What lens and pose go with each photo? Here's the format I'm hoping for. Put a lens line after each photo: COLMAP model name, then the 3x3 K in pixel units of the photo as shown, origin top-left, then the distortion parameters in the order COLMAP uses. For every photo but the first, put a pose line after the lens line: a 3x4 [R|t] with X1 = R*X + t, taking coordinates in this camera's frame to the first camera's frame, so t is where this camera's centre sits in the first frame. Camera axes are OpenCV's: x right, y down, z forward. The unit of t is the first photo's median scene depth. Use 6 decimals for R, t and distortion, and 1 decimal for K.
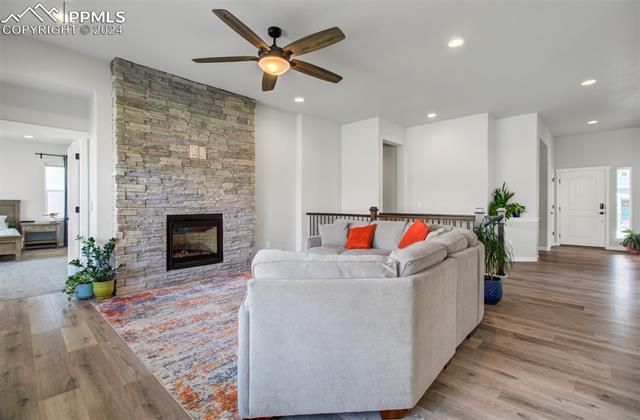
lens RADIAL K [[291.0, 0, 322.8], [0, 291.0, 205.9], [0, 0, 1]] dist [0.000540, -0.000415]
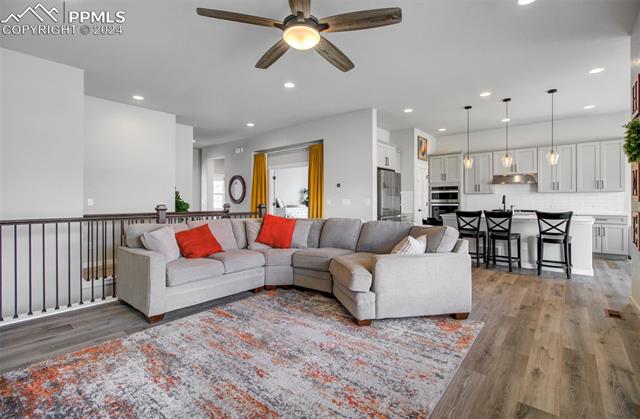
lens RADIAL K [[291.0, 0, 322.8], [0, 291.0, 205.4], [0, 0, 1]] dist [0.000540, -0.000415]
pose [[-0.060747, -0.019242, 0.997968, -1.457817], [0.007732, 0.999775, 0.019747, -0.019362], [-0.998123, 0.008916, -0.060584, 1.423920]]
